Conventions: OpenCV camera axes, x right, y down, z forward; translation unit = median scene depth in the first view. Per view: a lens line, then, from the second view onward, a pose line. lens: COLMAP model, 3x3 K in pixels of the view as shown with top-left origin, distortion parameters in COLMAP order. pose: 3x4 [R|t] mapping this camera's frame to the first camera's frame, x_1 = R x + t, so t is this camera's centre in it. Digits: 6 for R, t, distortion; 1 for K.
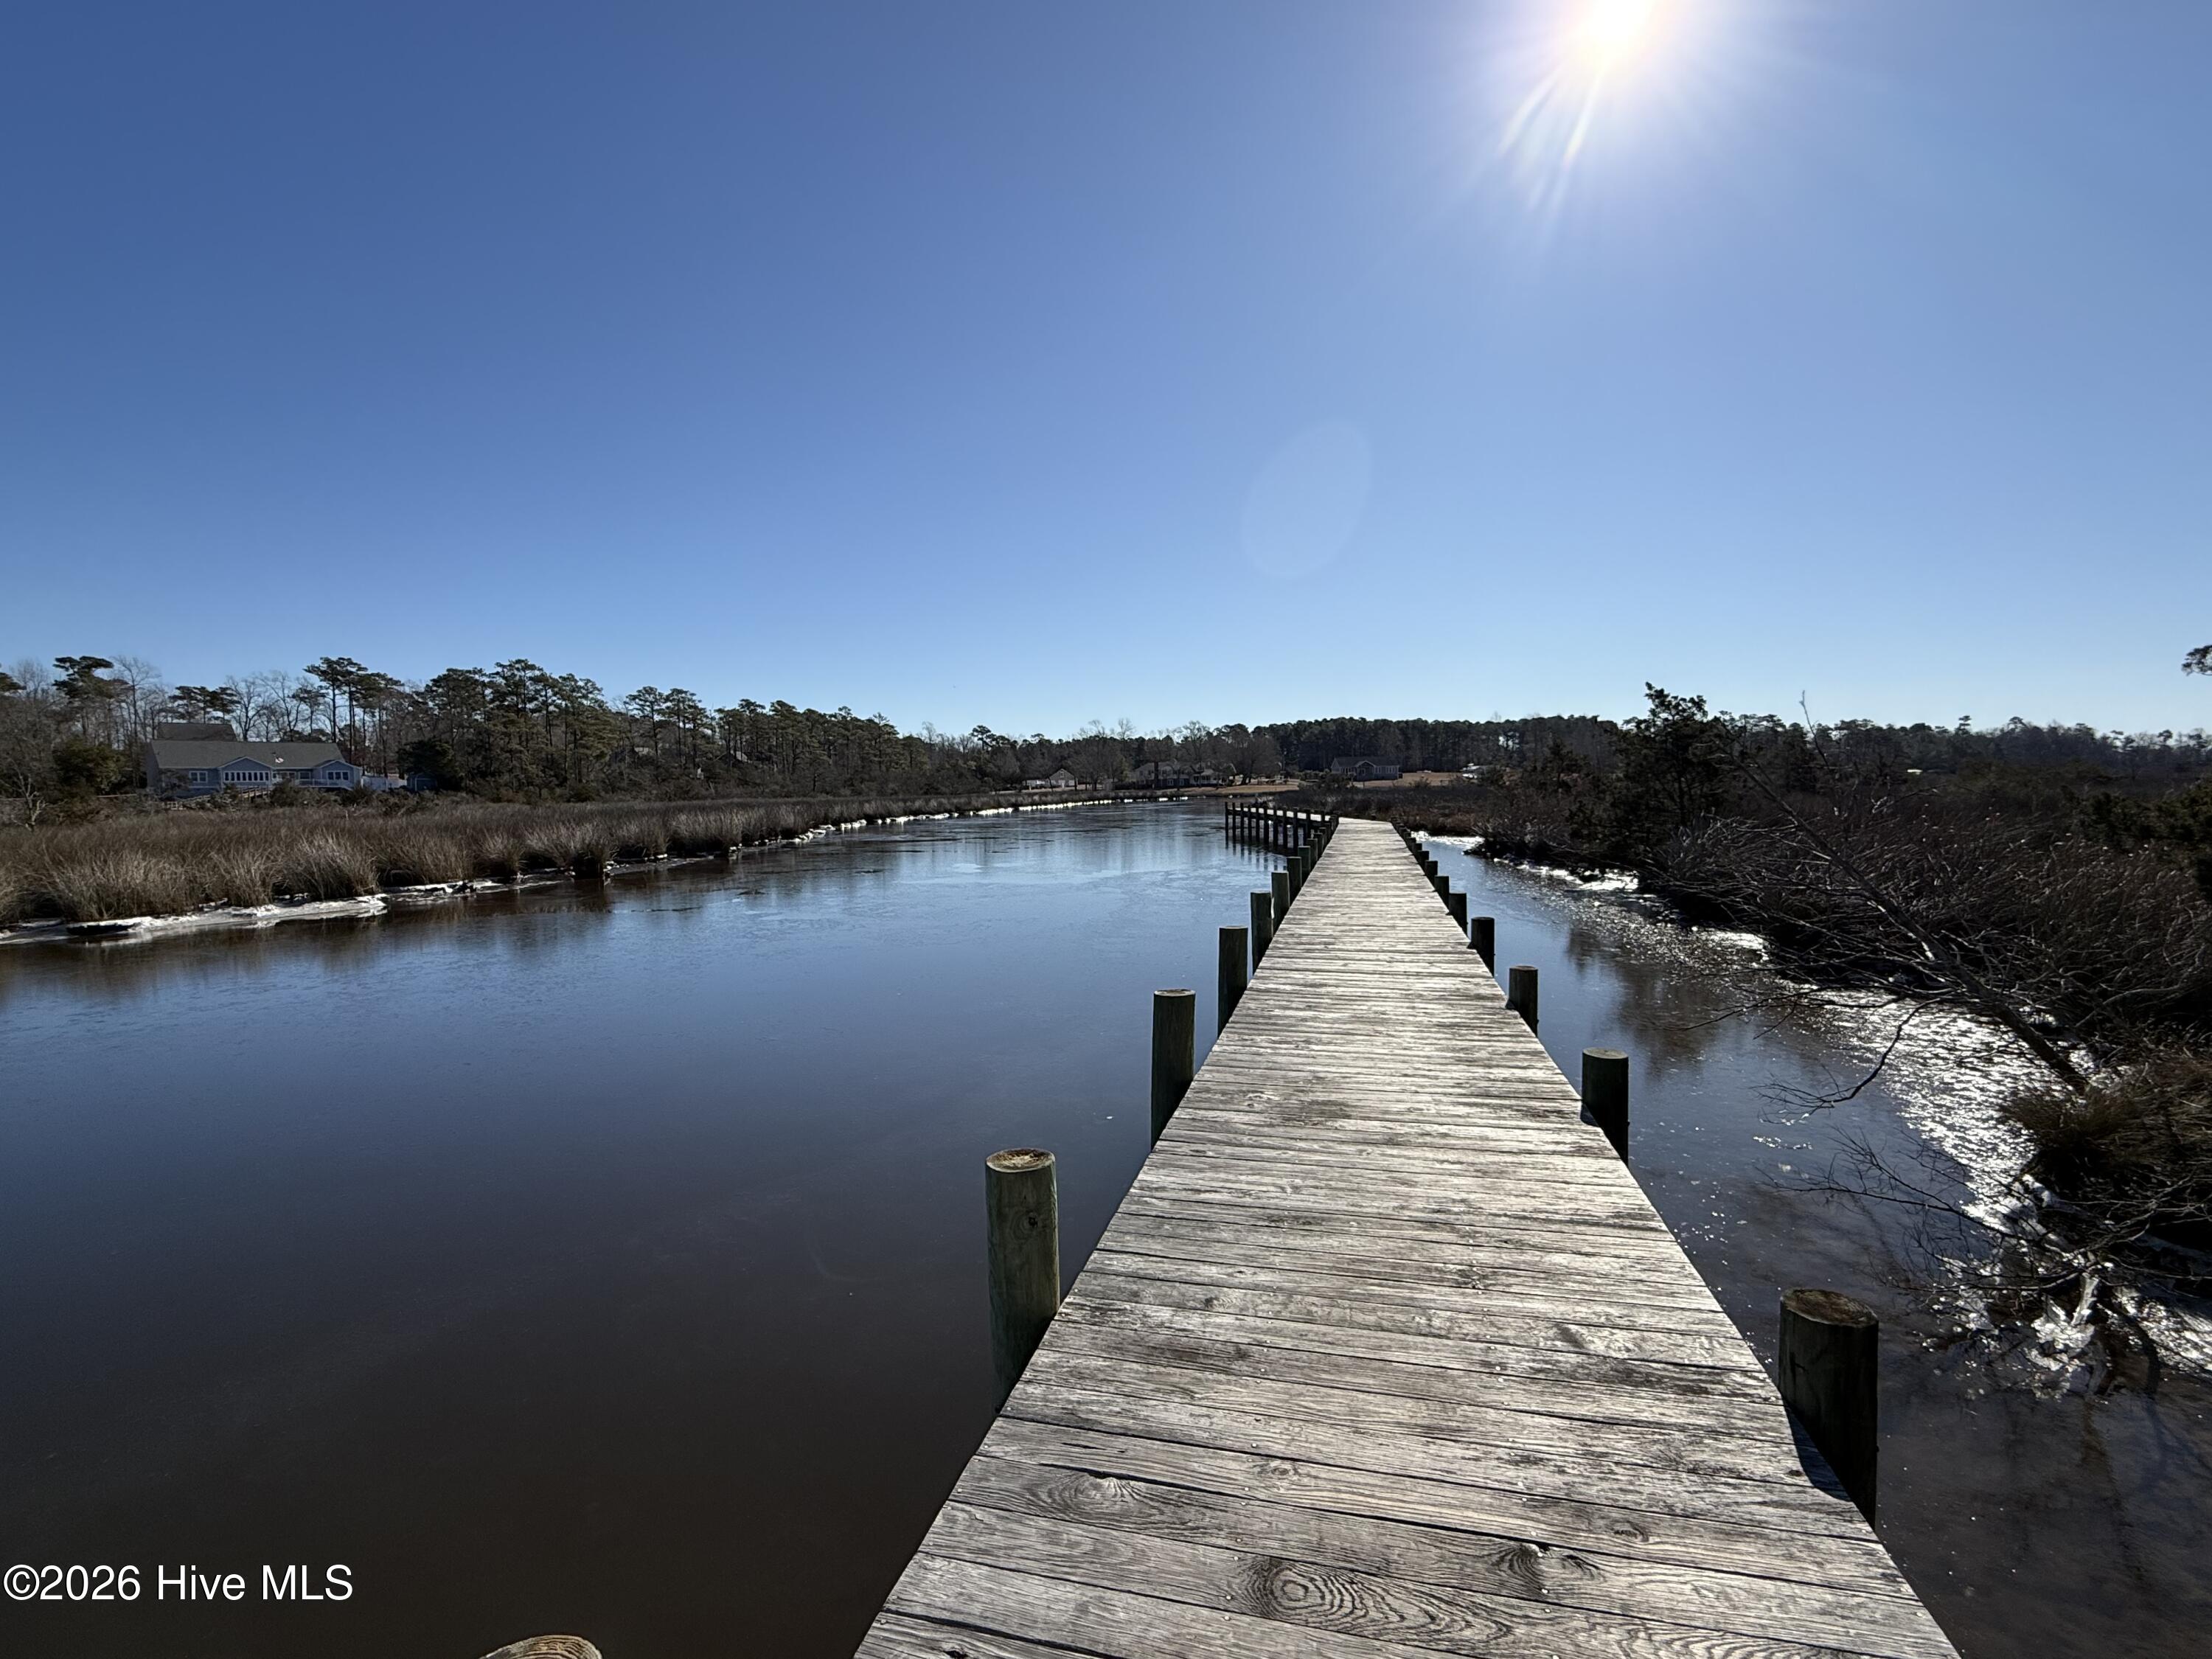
lens RADIAL K [[997.7, 0, 1103.1], [0, 997.7, 829.5], [0, 0, 1]] dist [-0.004981, 0.000940]
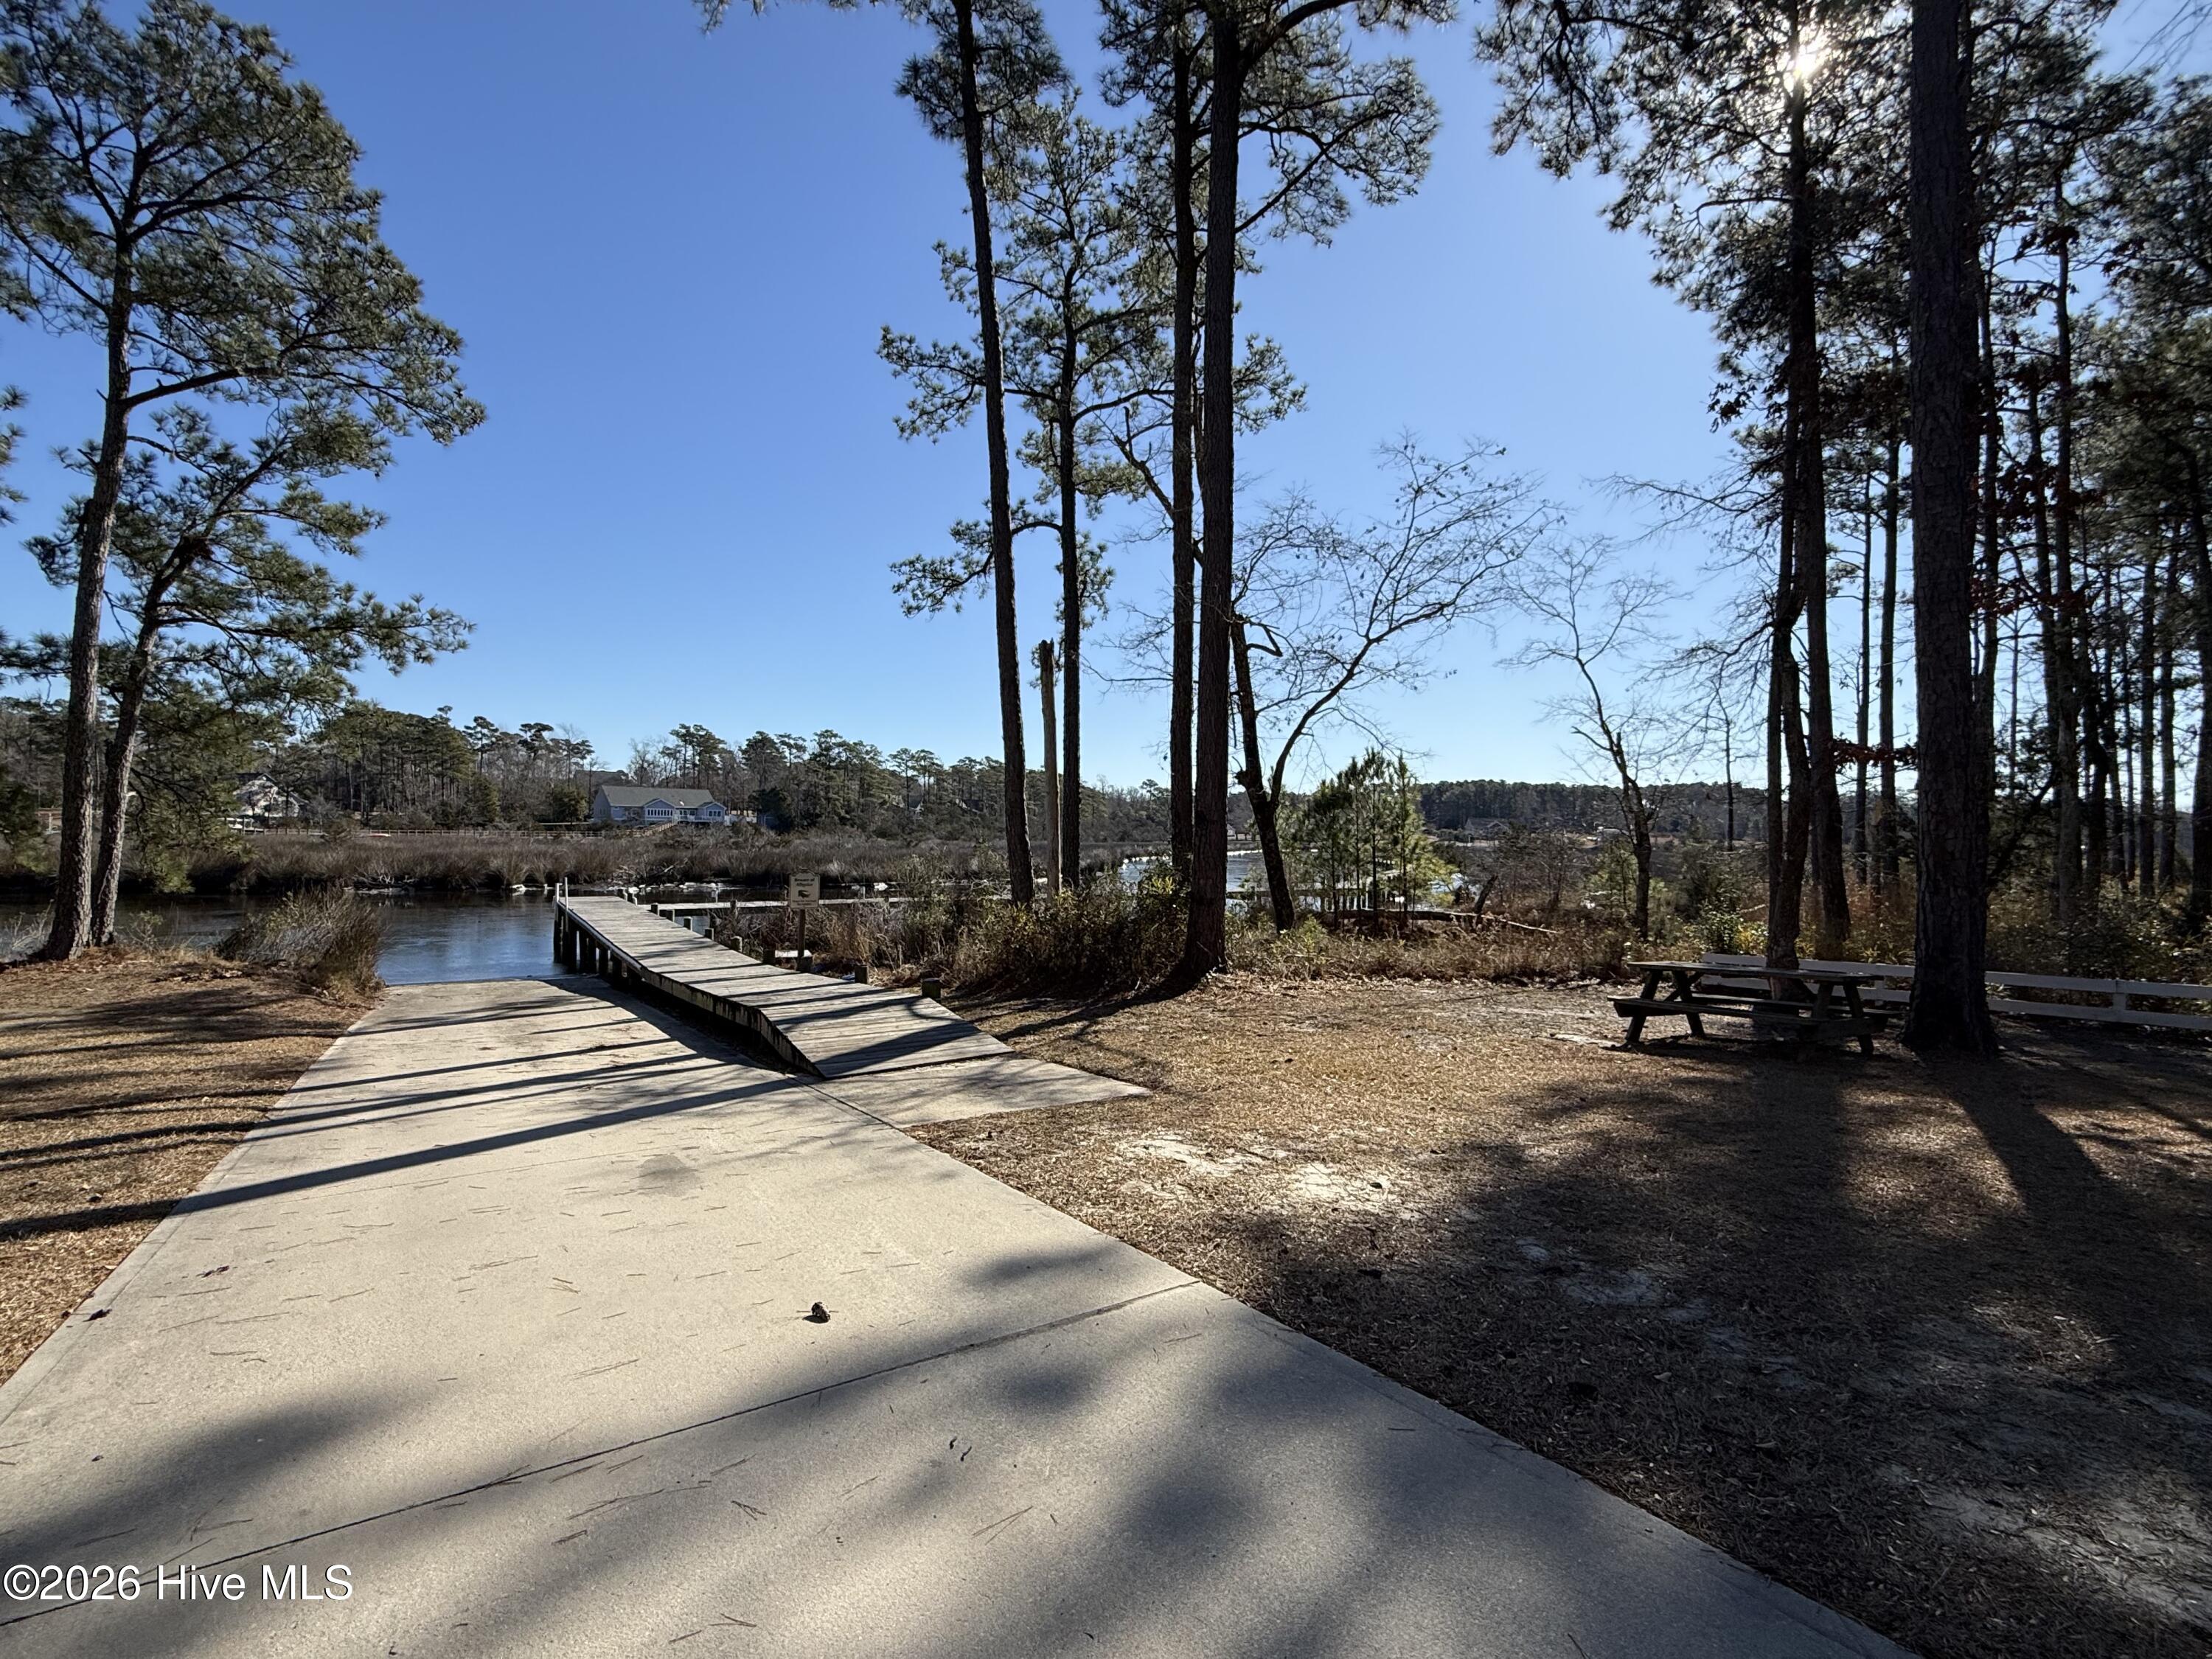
lens RADIAL K [[997.7, 0, 1103.4], [0, 997.7, 835.4], [0, 0, 1]] dist [-0.004981, 0.000940]
pose [[0.989717, 0.031723, -0.139479, -0.014558], [-0.037232, 0.998619, -0.037072, 0.003183], [0.138110, 0.041884, 0.989531, -0.131294]]
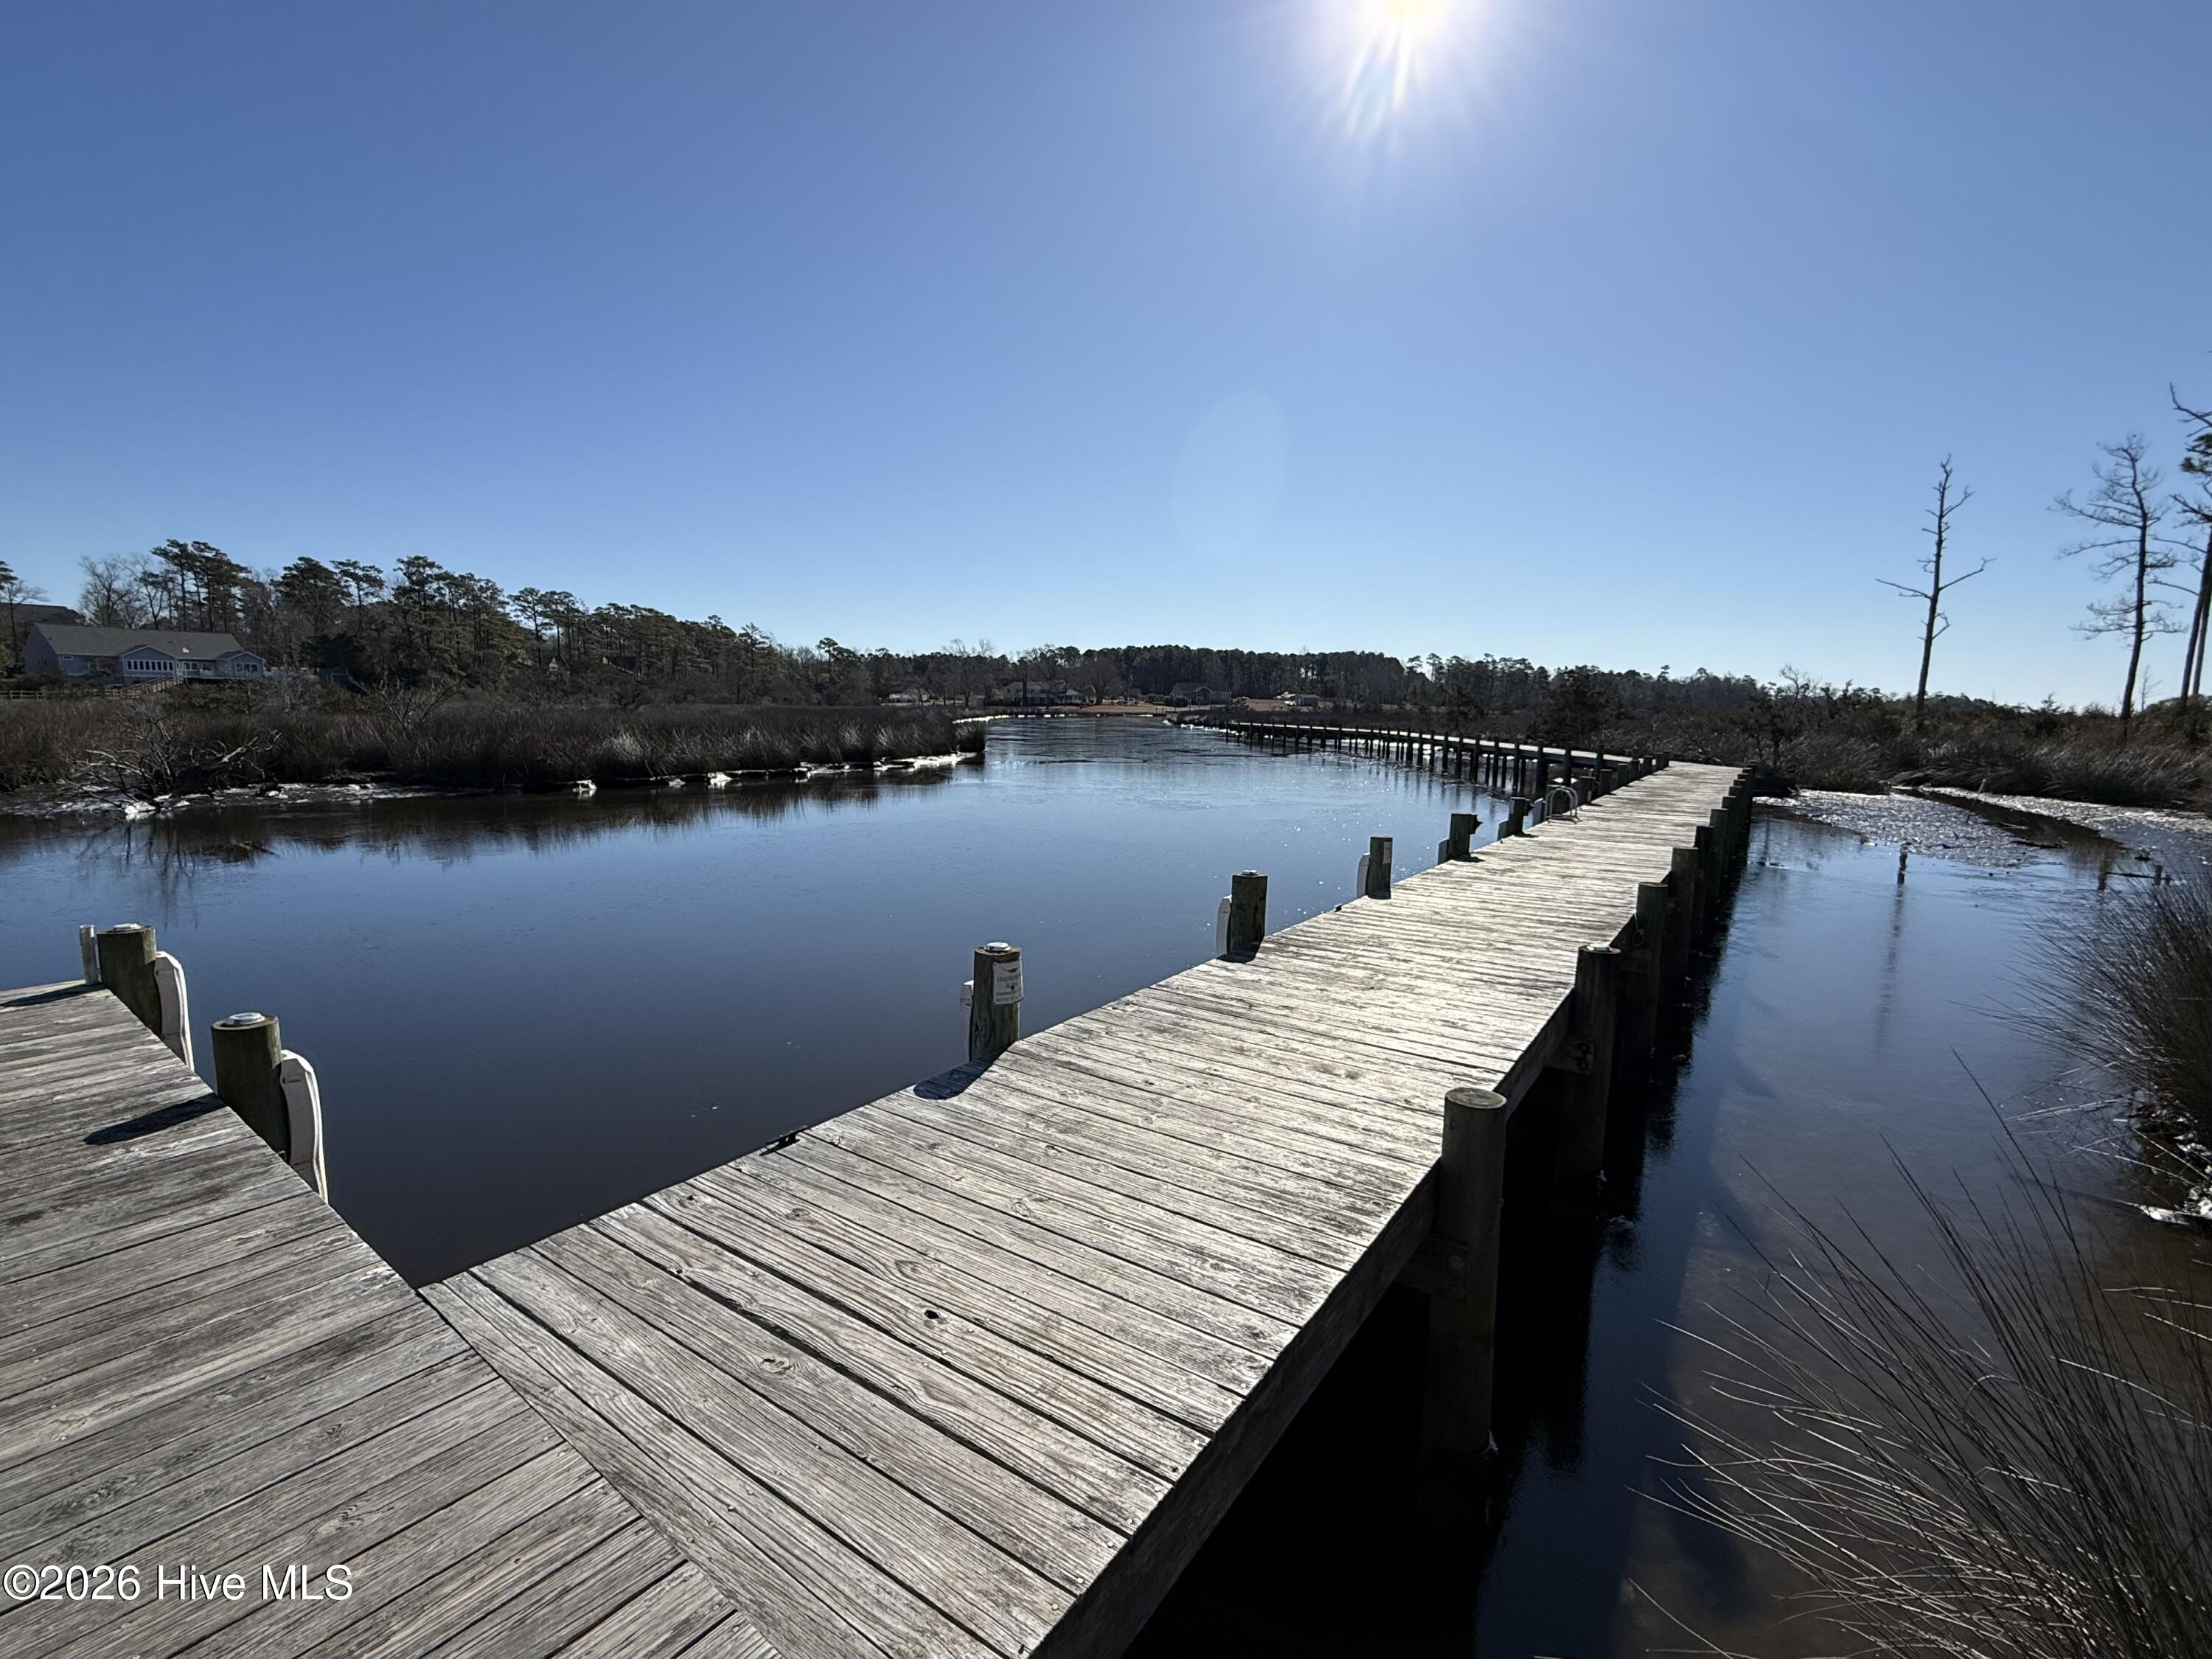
lens RADIAL K [[997.7, 0, 1097.4], [0, 997.7, 825.0], [0, 0, 1]] dist [-0.004981, 0.000940]
pose [[0.979139, 0.006547, 0.203087, -0.060286], [-0.022184, 0.996951, 0.074816, 0.003650], [-0.201978, -0.077760, 0.976298, -0.063255]]
